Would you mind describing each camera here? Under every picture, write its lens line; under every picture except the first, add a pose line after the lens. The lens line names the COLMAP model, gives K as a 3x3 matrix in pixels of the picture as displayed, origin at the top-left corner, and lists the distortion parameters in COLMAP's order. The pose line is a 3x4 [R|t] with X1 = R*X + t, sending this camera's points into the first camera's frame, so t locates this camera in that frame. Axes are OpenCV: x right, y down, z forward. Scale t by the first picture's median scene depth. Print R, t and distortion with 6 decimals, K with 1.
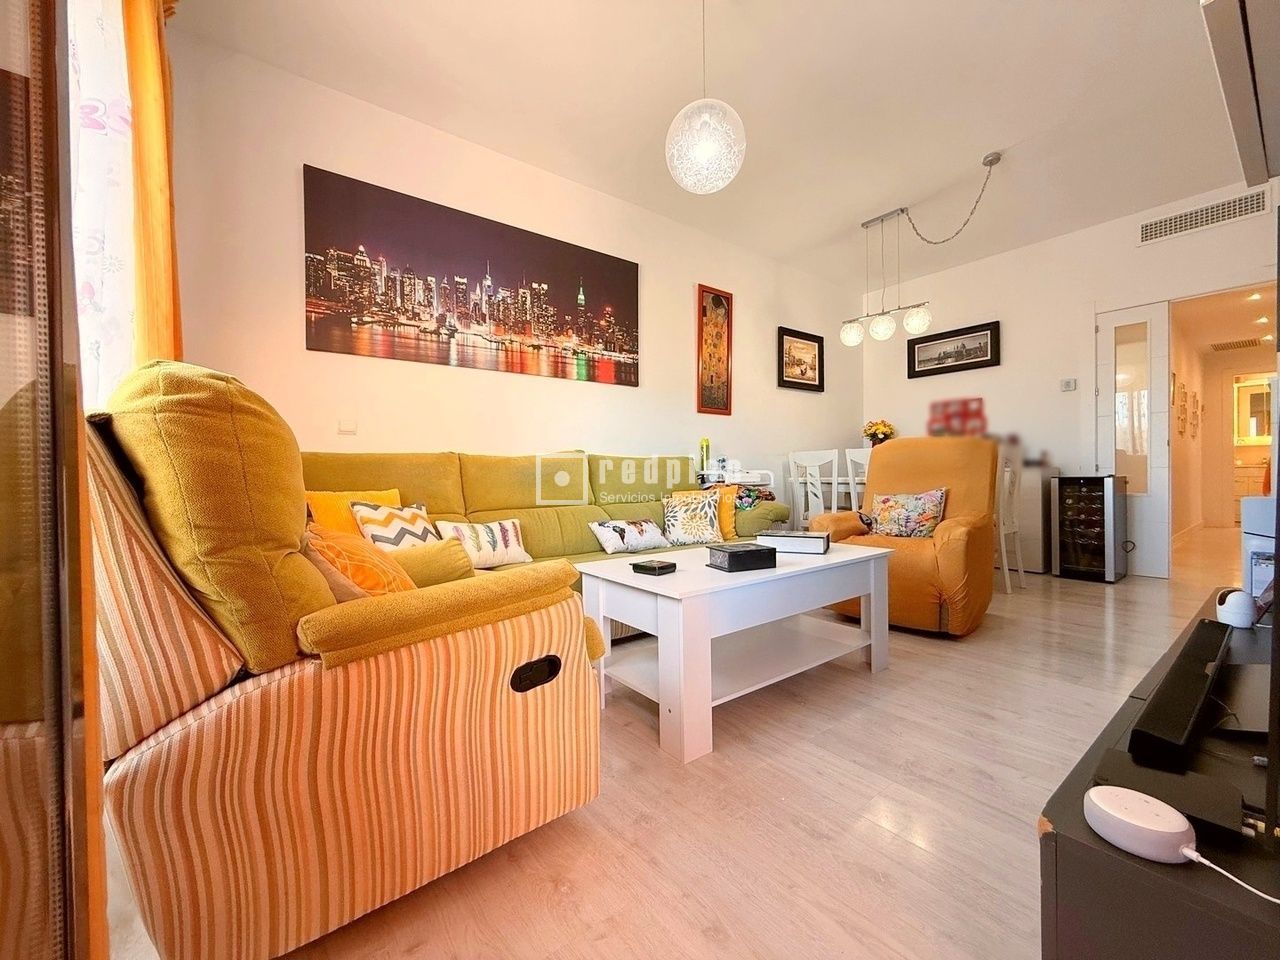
lens RADIAL K [[508.6, 0, 640.7], [0, 508.6, 478.2], [0, 0, 1]] dist [-0.000565, 0.000109]
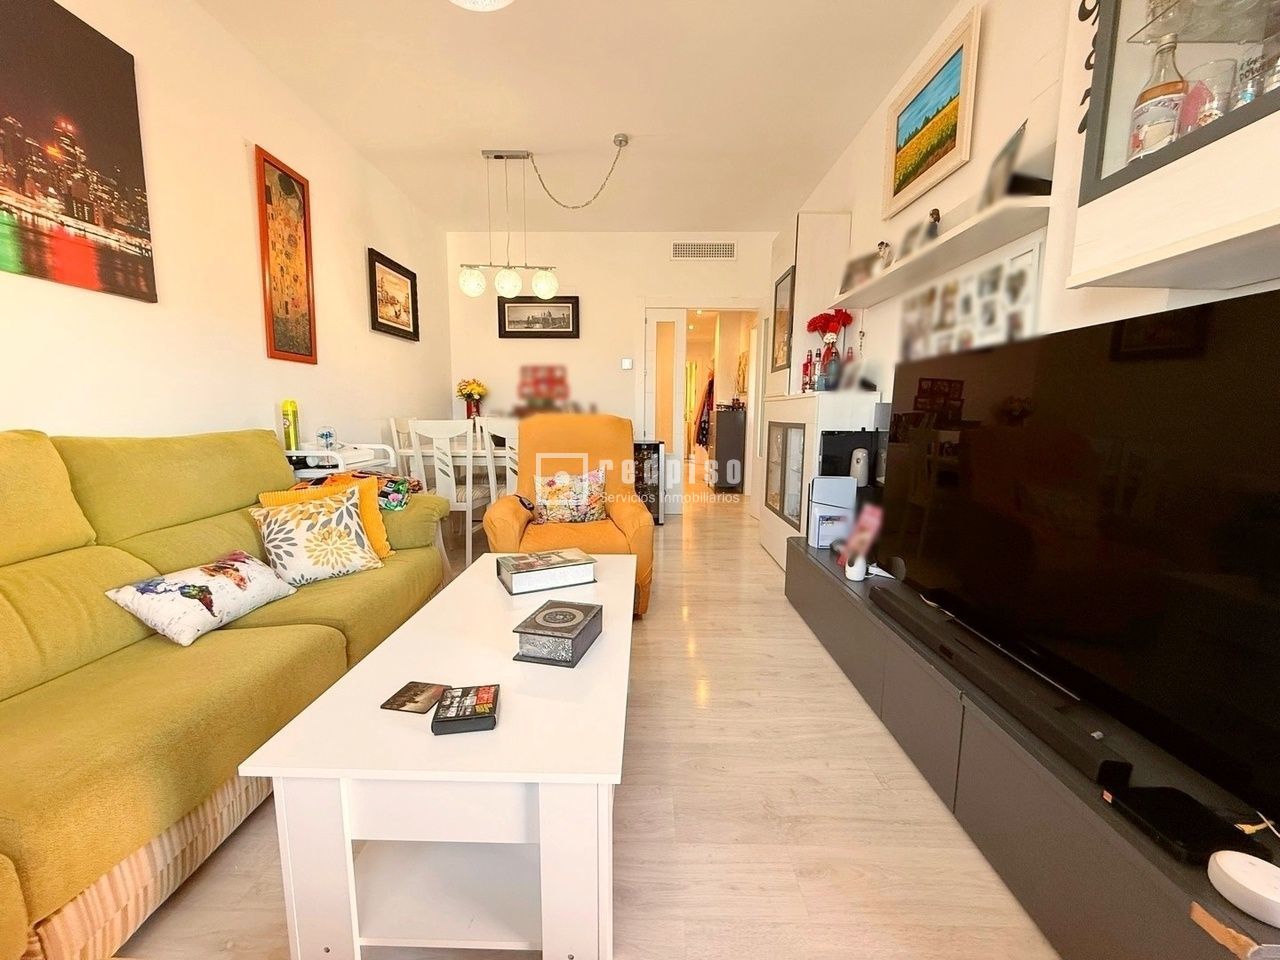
lens RADIAL K [[508.6, 0, 638.1], [0, 508.6, 479.3], [0, 0, 1]] dist [-0.000565, 0.000109]
pose [[0.626696, -0.084930, 0.774621, -0.113116], [-0.006653, 0.993424, 0.114302, -0.056753], [-0.779235, -0.076786, 0.622010, 0.239397]]
